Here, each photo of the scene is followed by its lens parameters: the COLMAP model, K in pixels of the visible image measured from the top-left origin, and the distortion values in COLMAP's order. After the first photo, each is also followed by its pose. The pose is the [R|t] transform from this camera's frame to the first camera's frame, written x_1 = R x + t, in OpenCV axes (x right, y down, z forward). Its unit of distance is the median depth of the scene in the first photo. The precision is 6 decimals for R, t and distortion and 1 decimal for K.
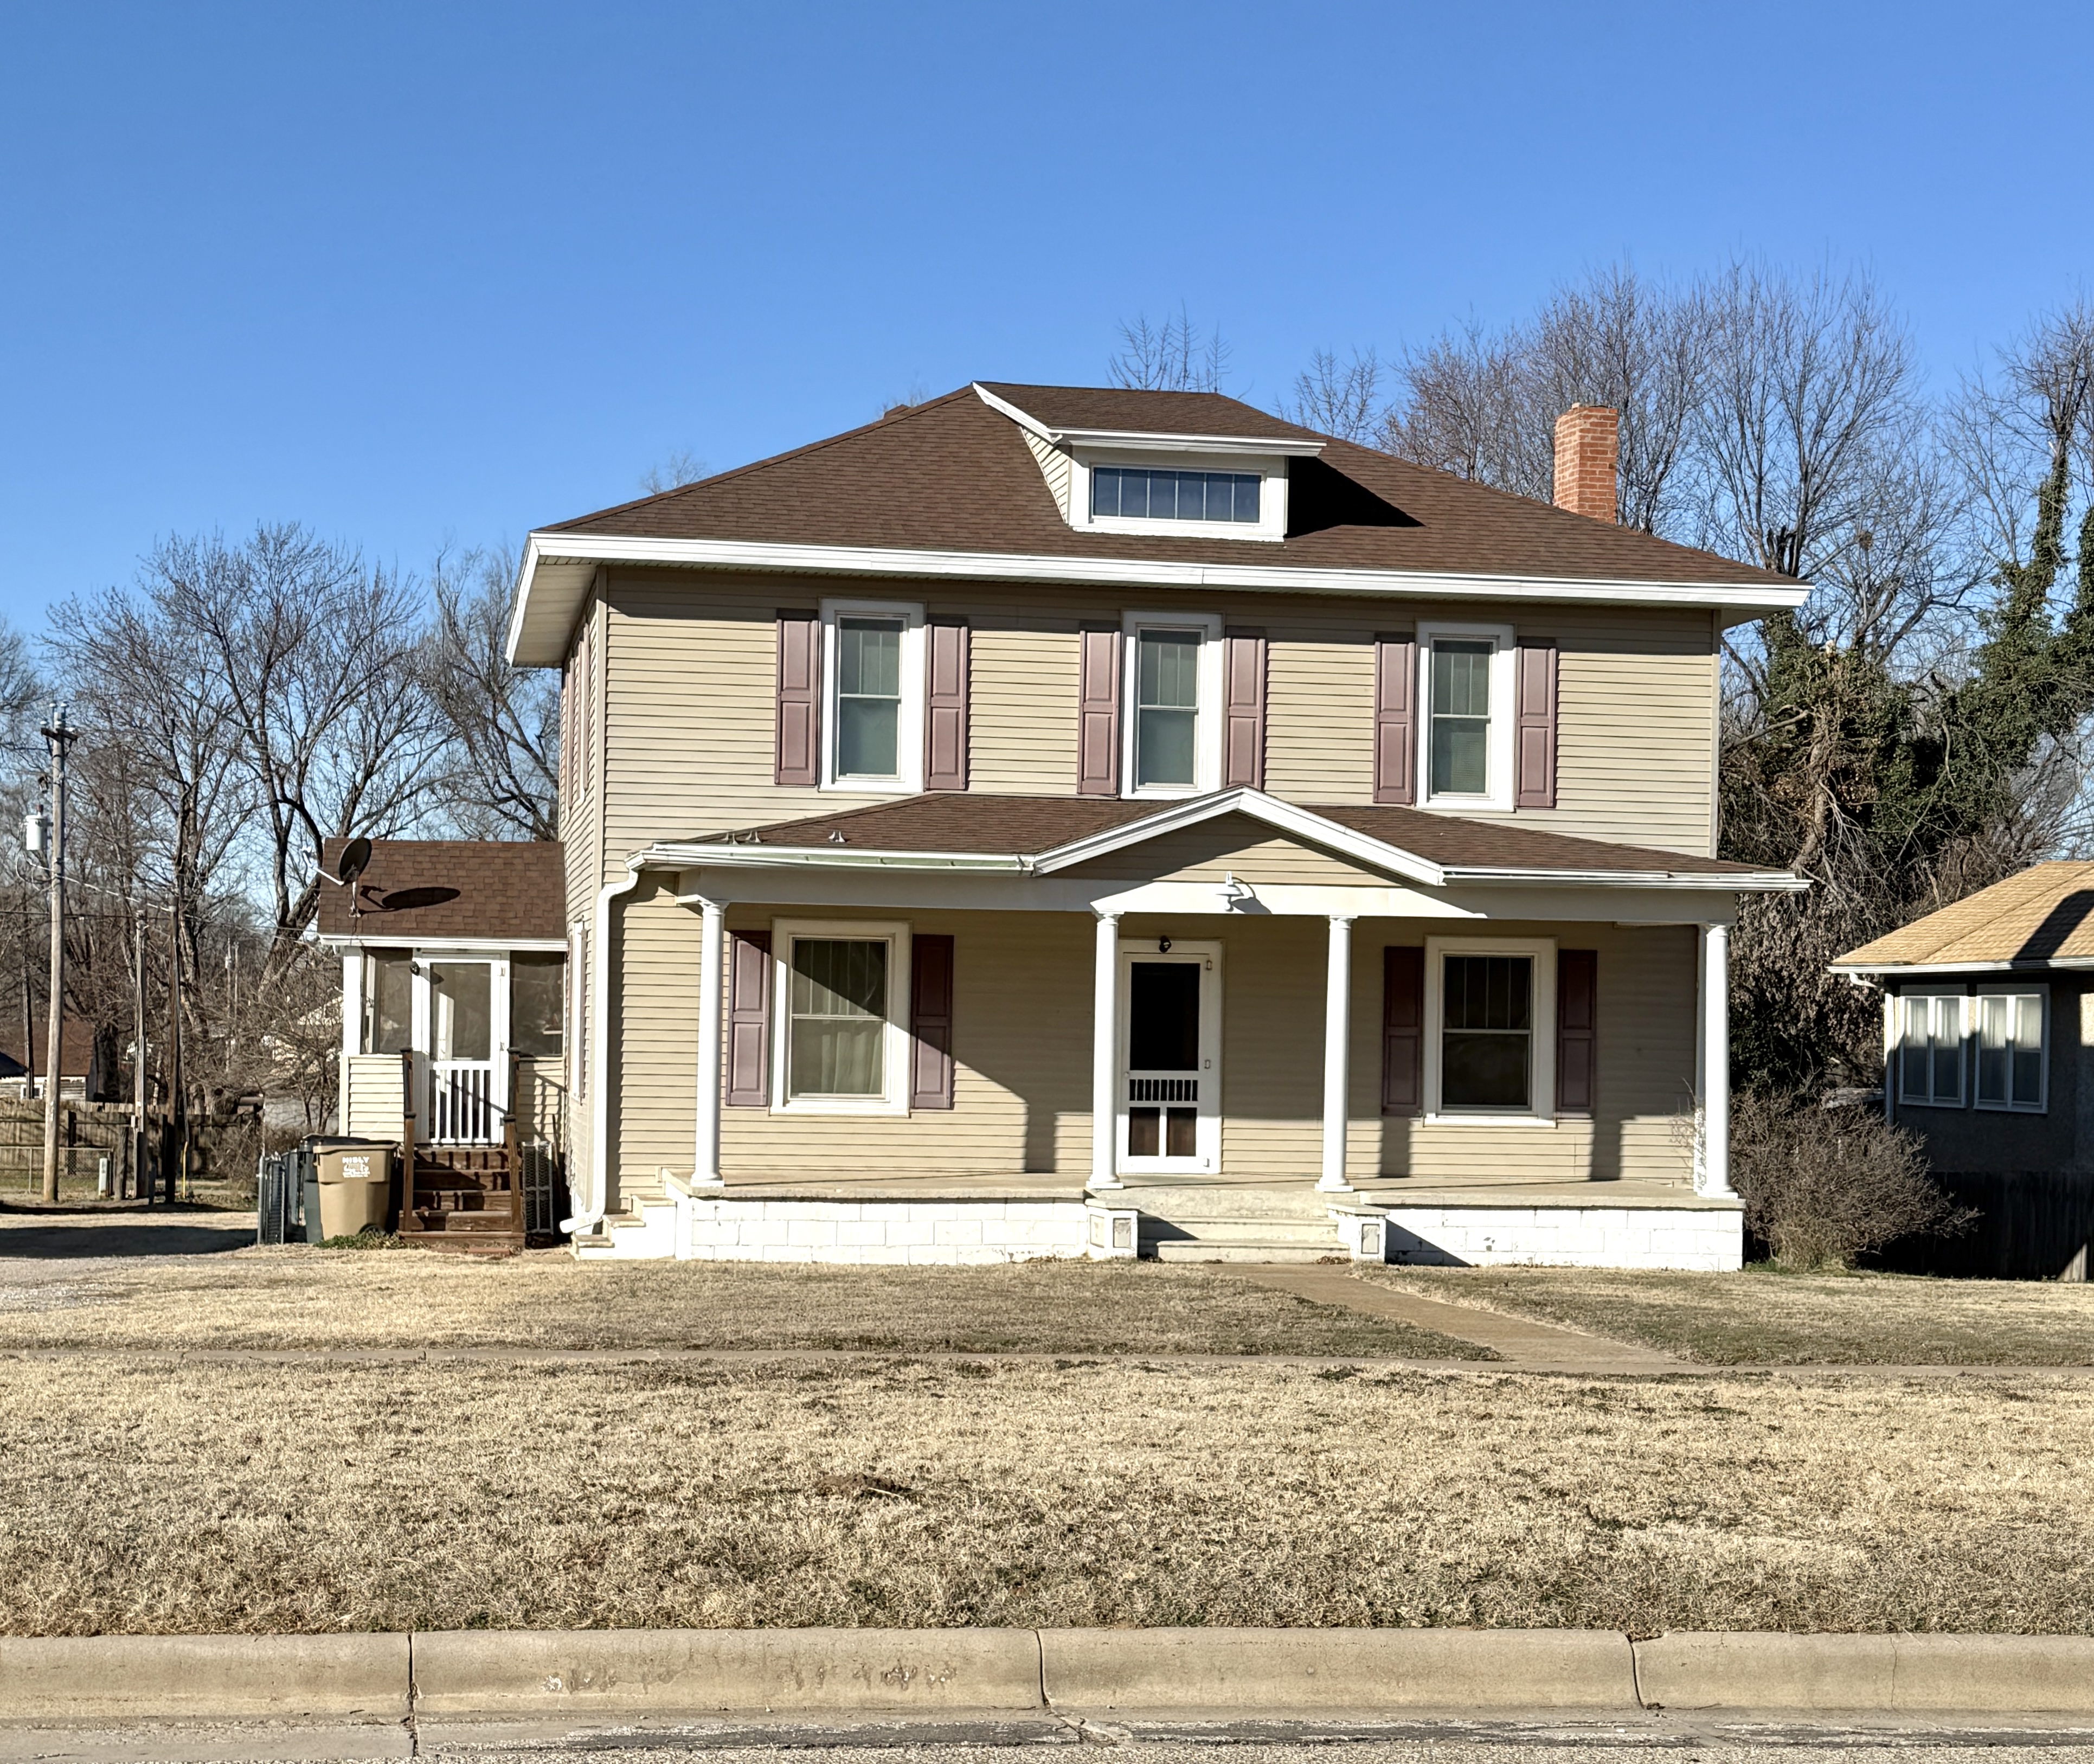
lens RADIAL K [[3066.1, 0, 995.3], [0, 3066.1, 951.9], [0, 0, 1]] dist [0.149153, 0.000000]
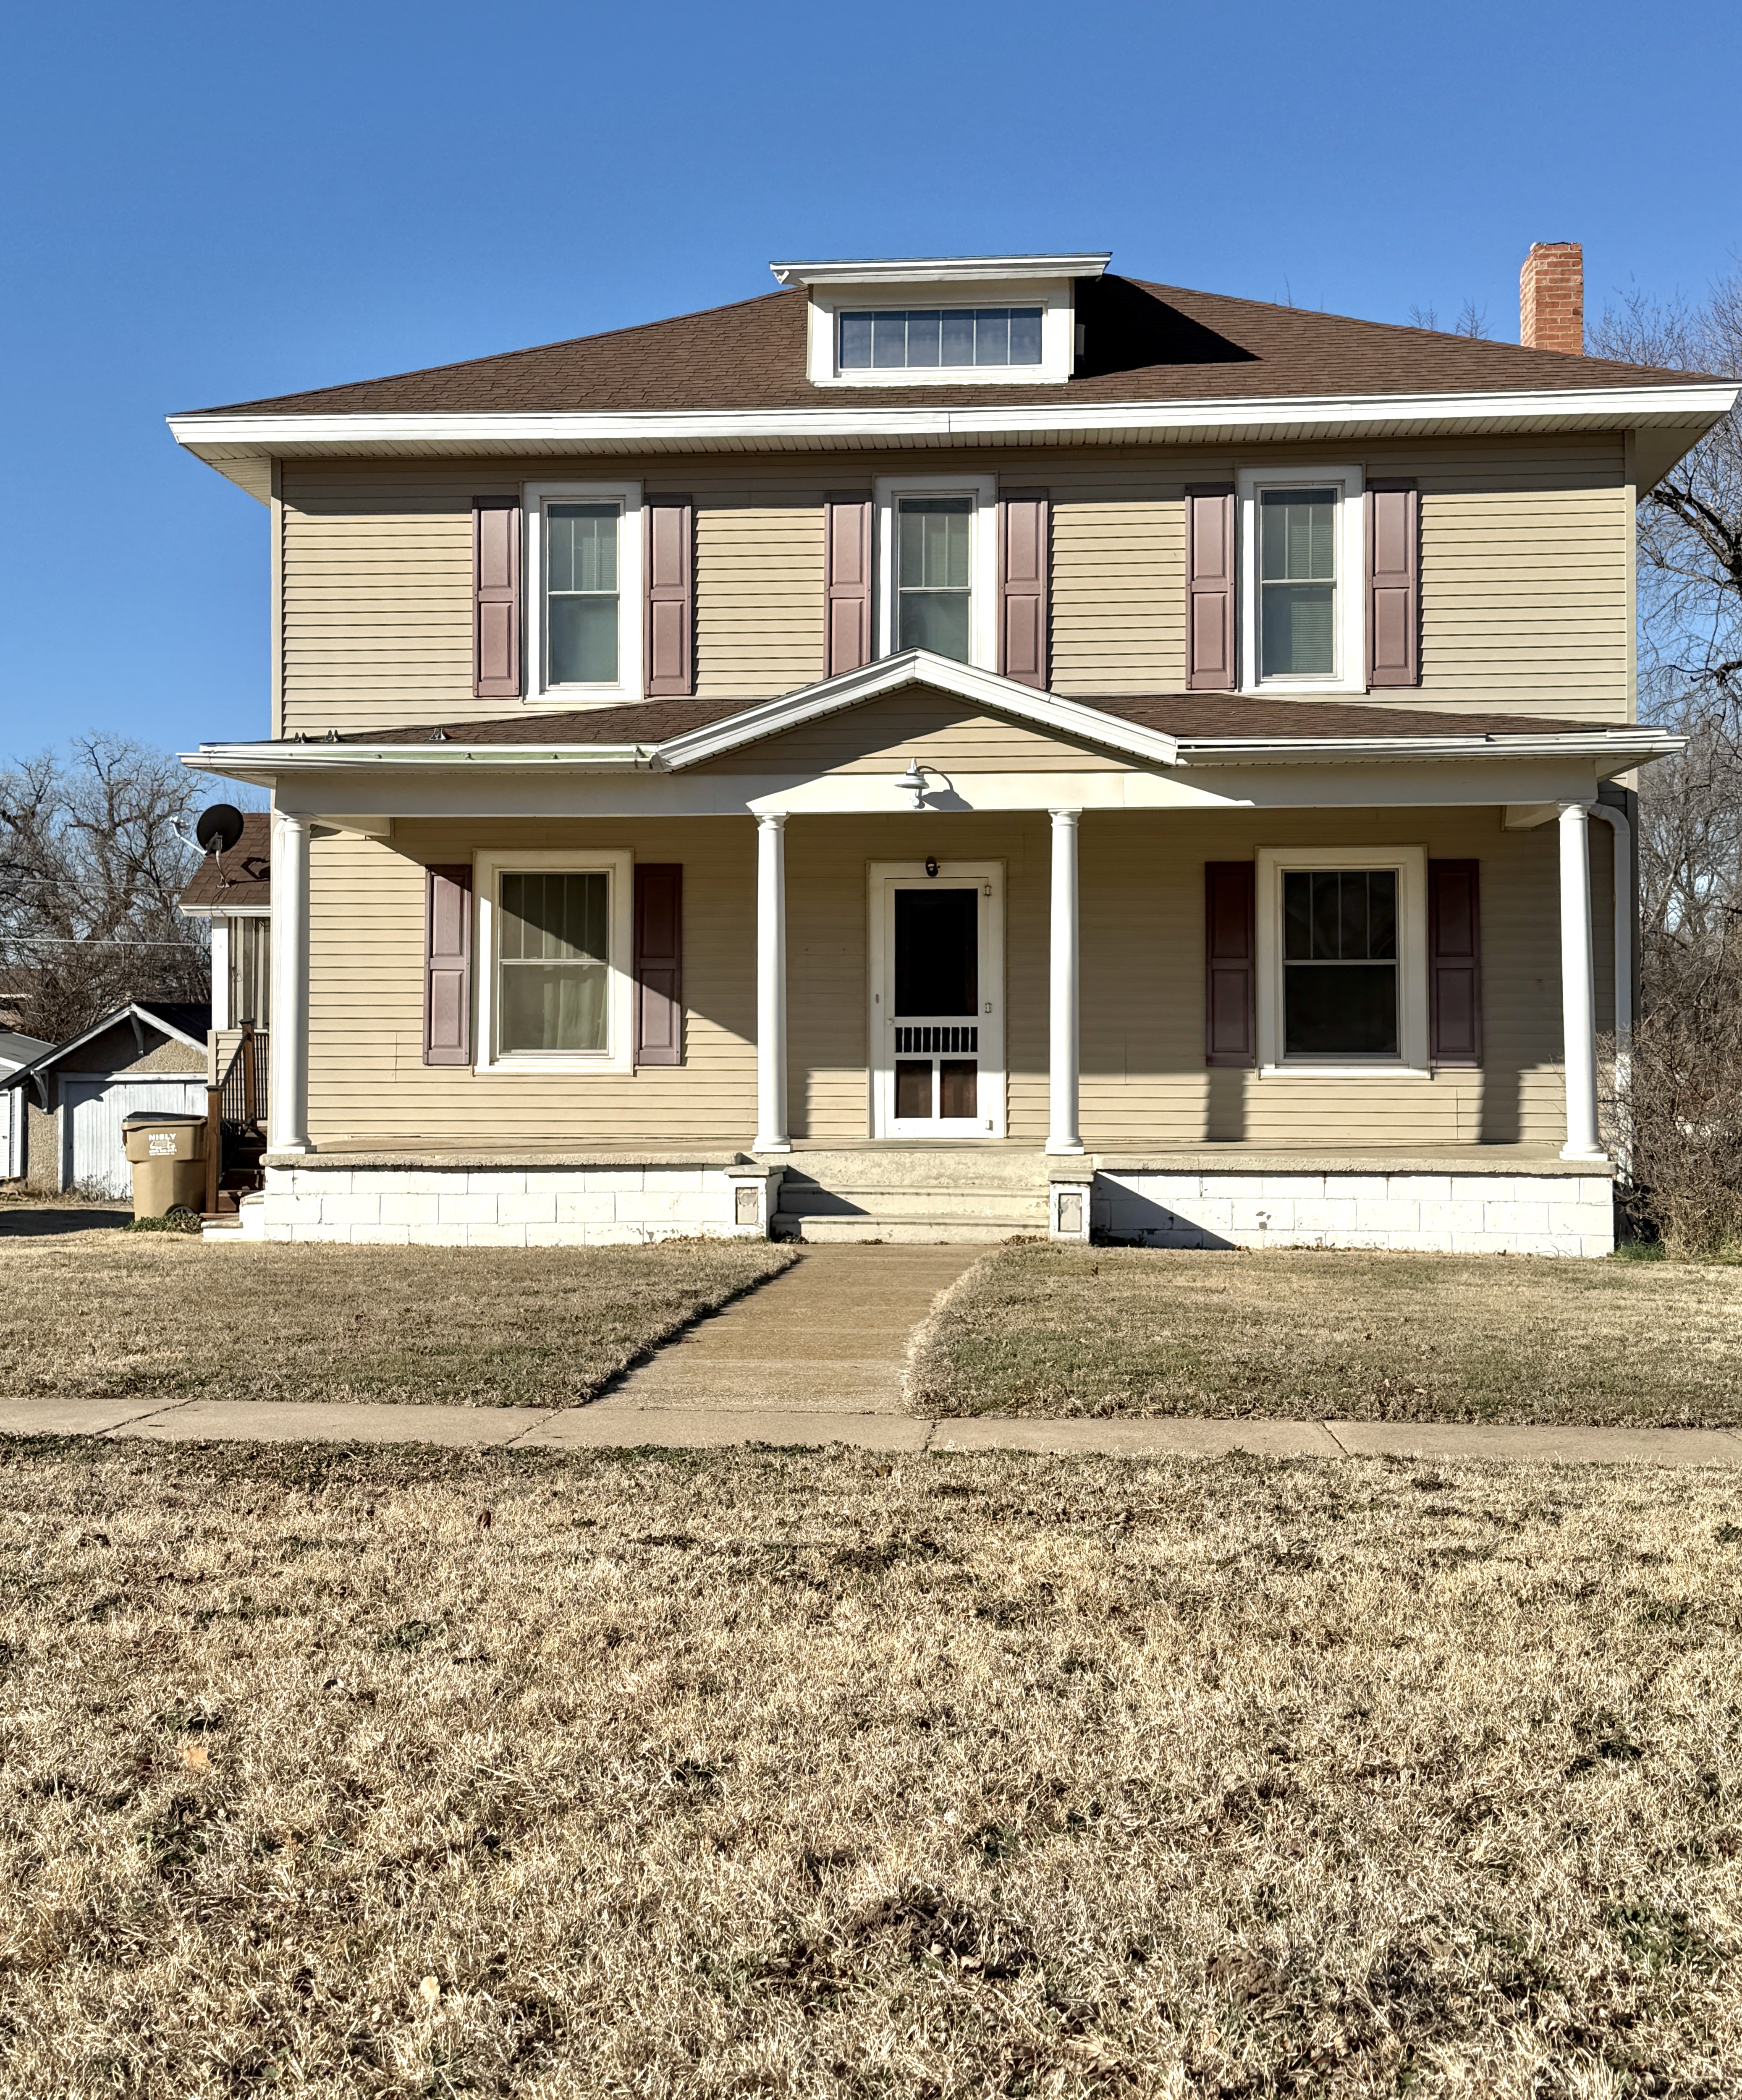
lens RADIAL K [[2433.3, 0, 873.8], [0, 2433.3, 945.2], [0, 0, 1]] dist [0.128917, 0.000000]
pose [[0.969444, -0.028606, -0.243640, 0.203541], [0.022713, 0.999378, -0.026960, 0.036934], [0.244259, 0.020603, 0.969491, 0.348363]]
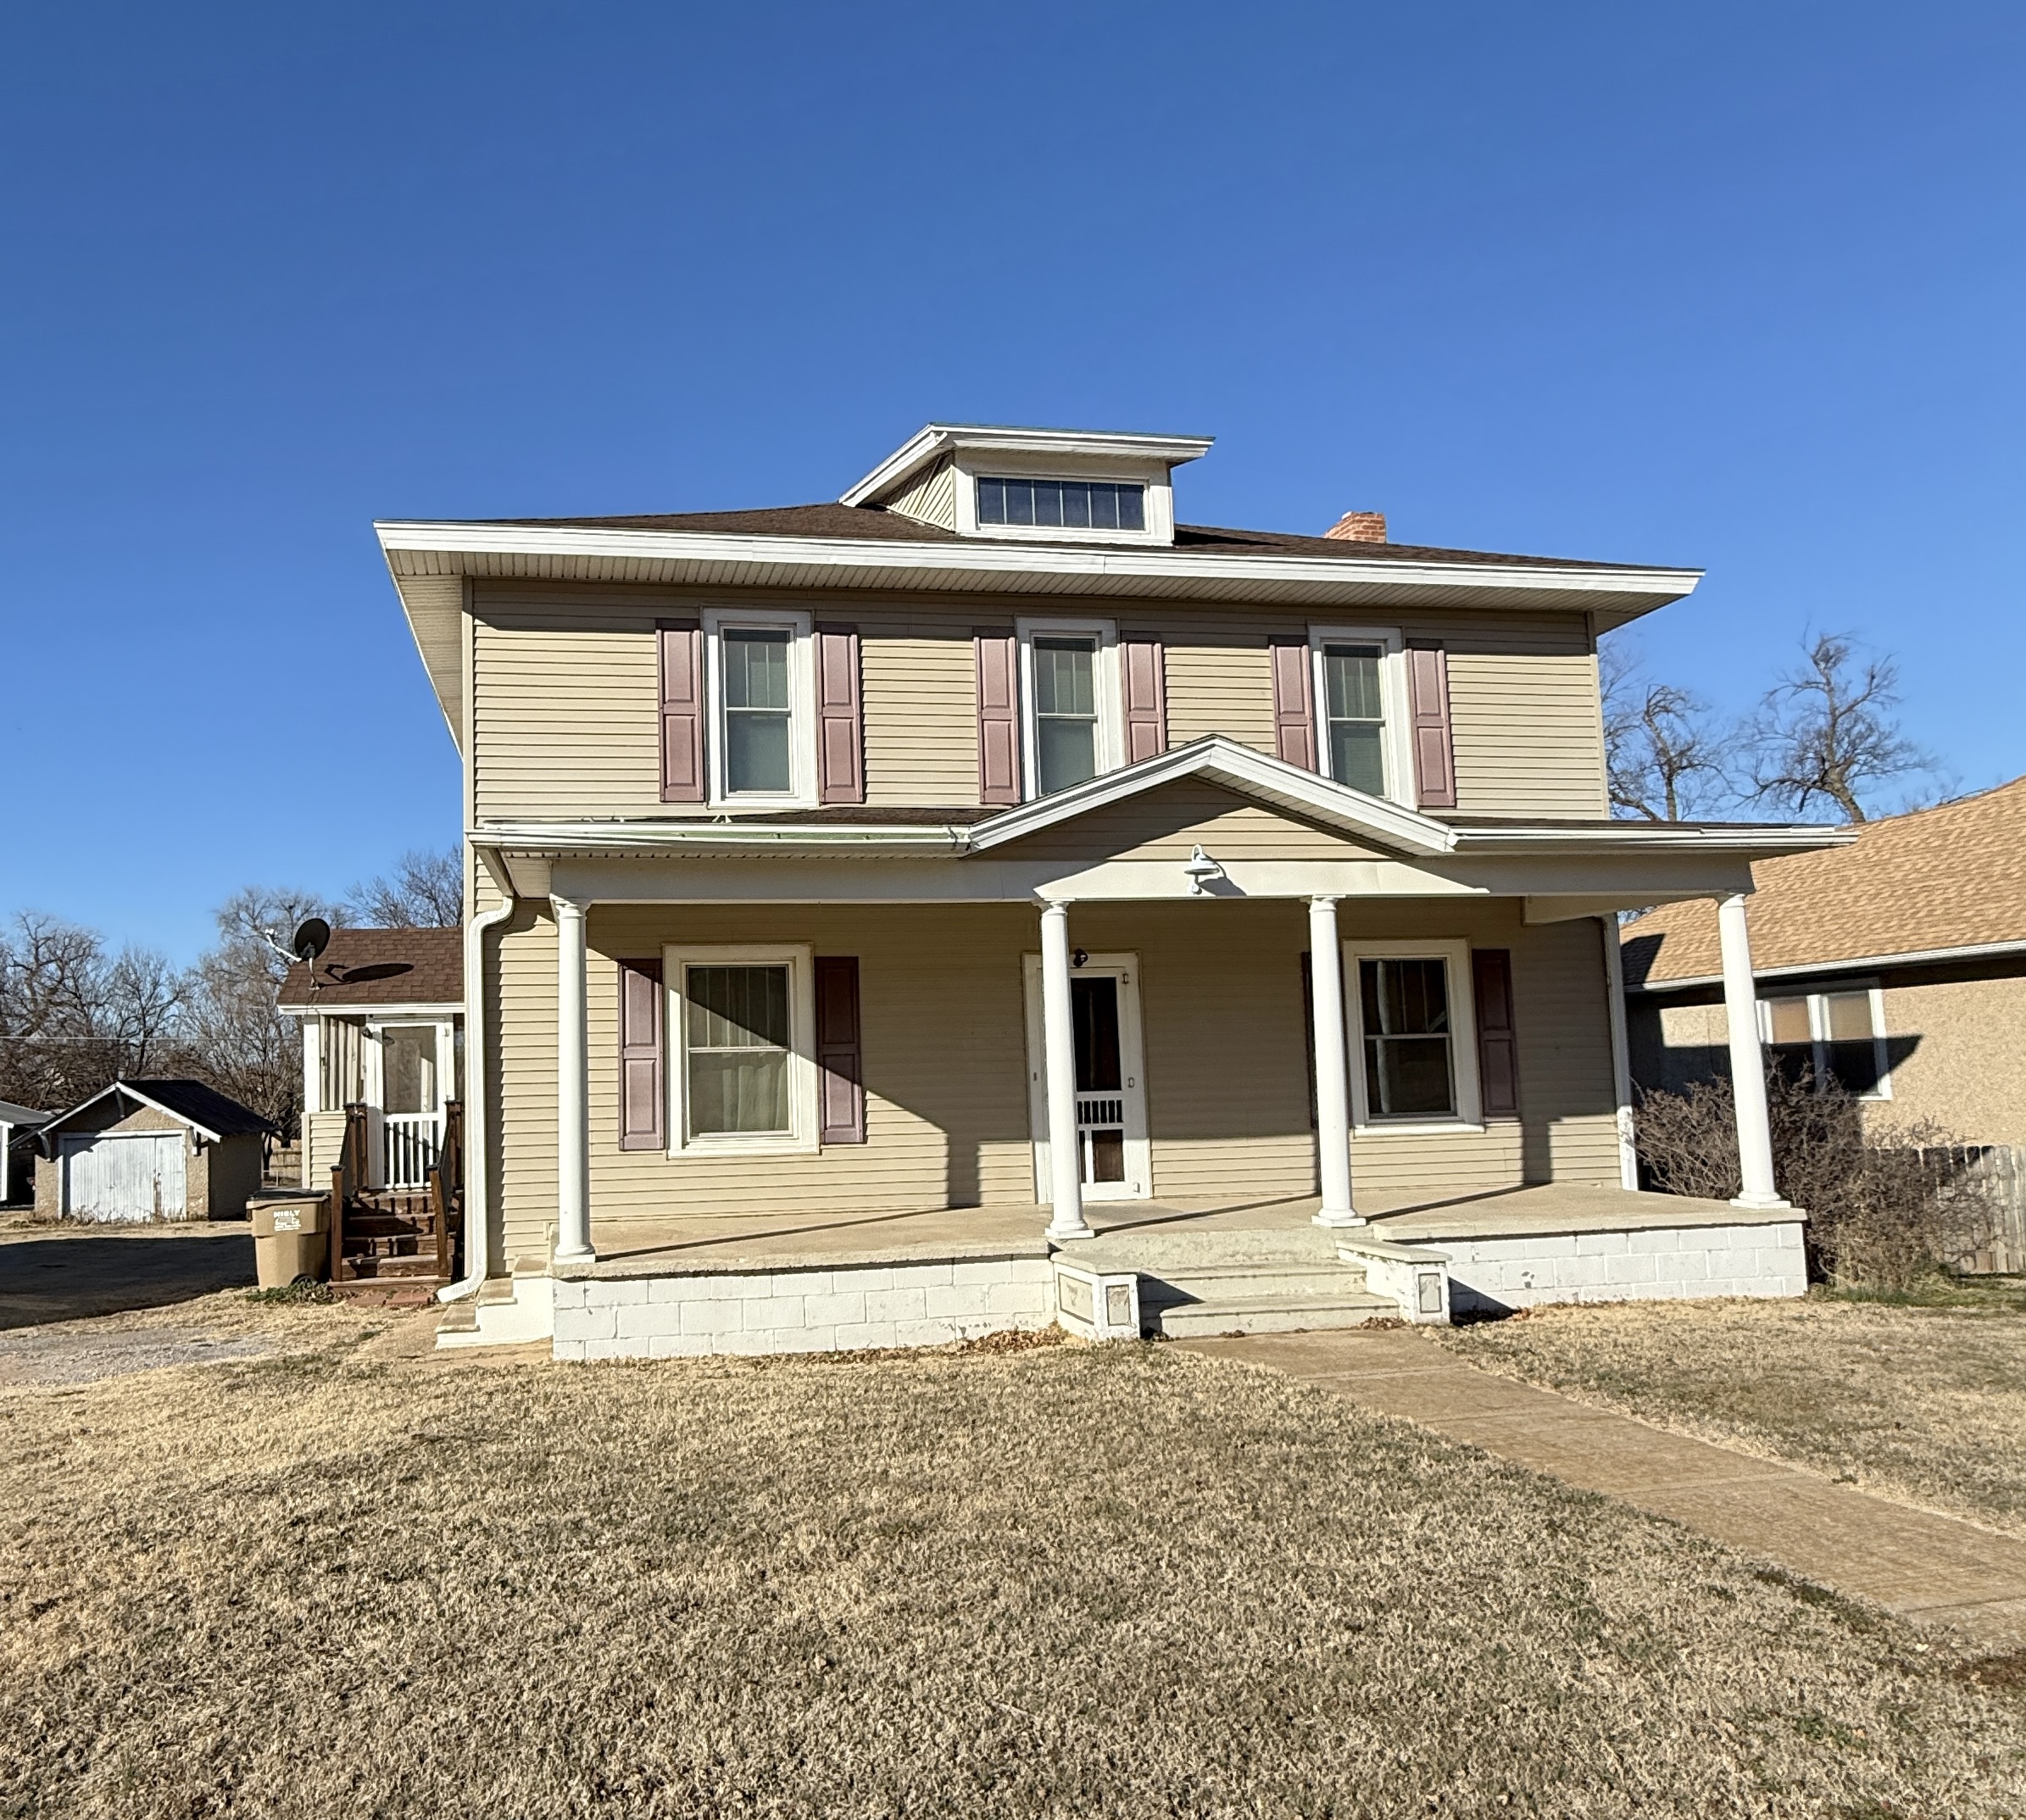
lens RADIAL K [[1331.2, 0, 809.3], [0, 1331.2, 966.0], [0, 0, 1]] dist [0.003186, -0.005181]
pose [[0.998900, -0.045772, -0.010140, -0.024356], [0.044996, 0.996753, -0.066768, 0.023731], [0.013163, 0.066238, 0.997717, 0.591511]]
